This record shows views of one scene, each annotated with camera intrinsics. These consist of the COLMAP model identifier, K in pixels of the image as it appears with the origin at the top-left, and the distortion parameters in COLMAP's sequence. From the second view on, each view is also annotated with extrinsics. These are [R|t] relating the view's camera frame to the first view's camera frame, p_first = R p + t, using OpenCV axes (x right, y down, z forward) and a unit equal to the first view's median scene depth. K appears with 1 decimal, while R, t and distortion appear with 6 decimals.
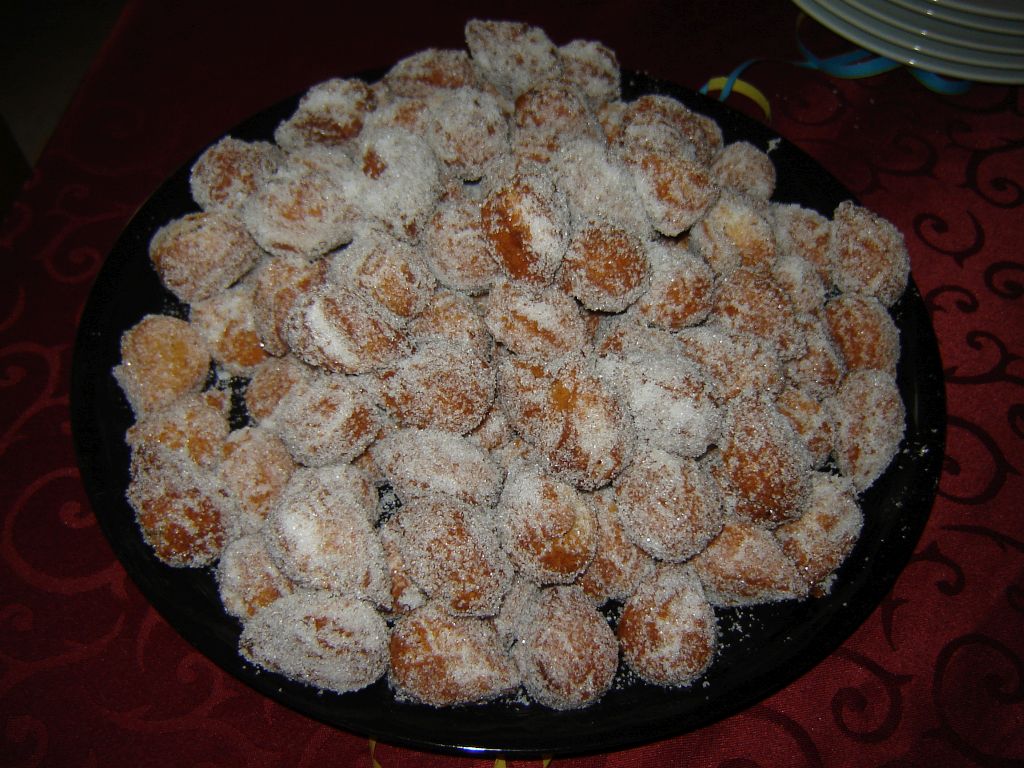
lens RADIAL K [[1151.7, 0, 512.0], [0, 1151.7, 384.0], [0, 0, 1]] dist [-0.138125, 0.000208]
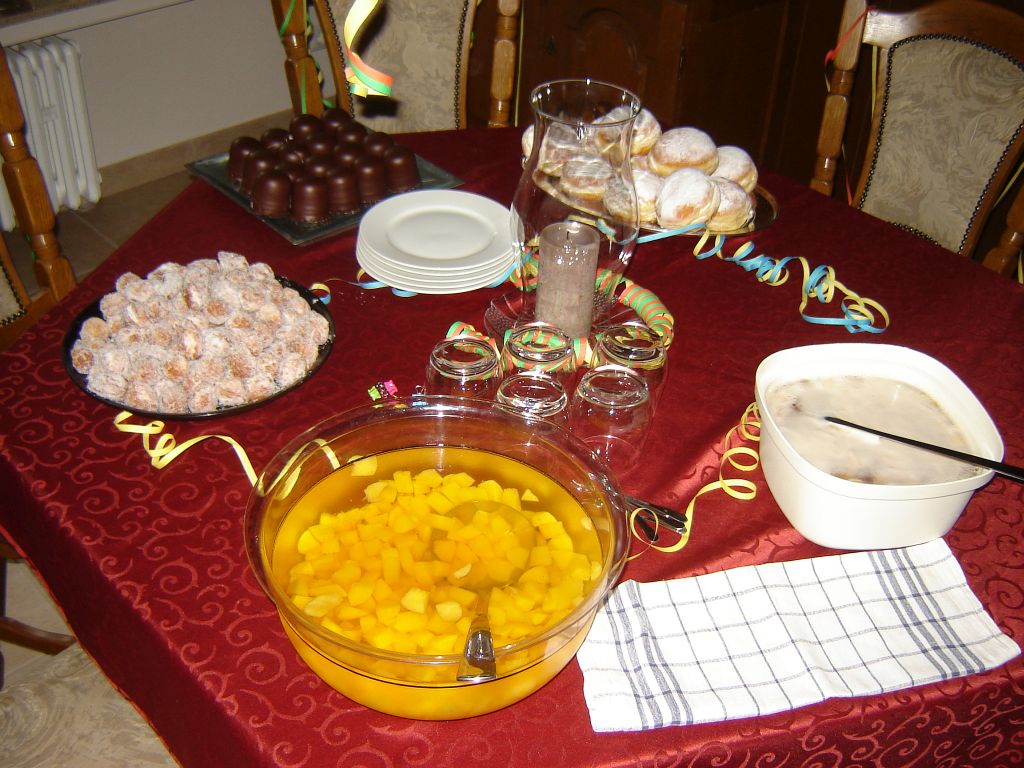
lens RADIAL K [[1151.7, 0, 512.0], [0, 1151.7, 384.0], [0, 0, 1]] dist [-0.138125, 0.000208]
pose [[0.990012, 0.108157, -0.090439, 1.180836], [-0.130590, 0.945237, -0.299119, 0.927339], [0.053134, 0.307942, 0.949920, -1.958528]]
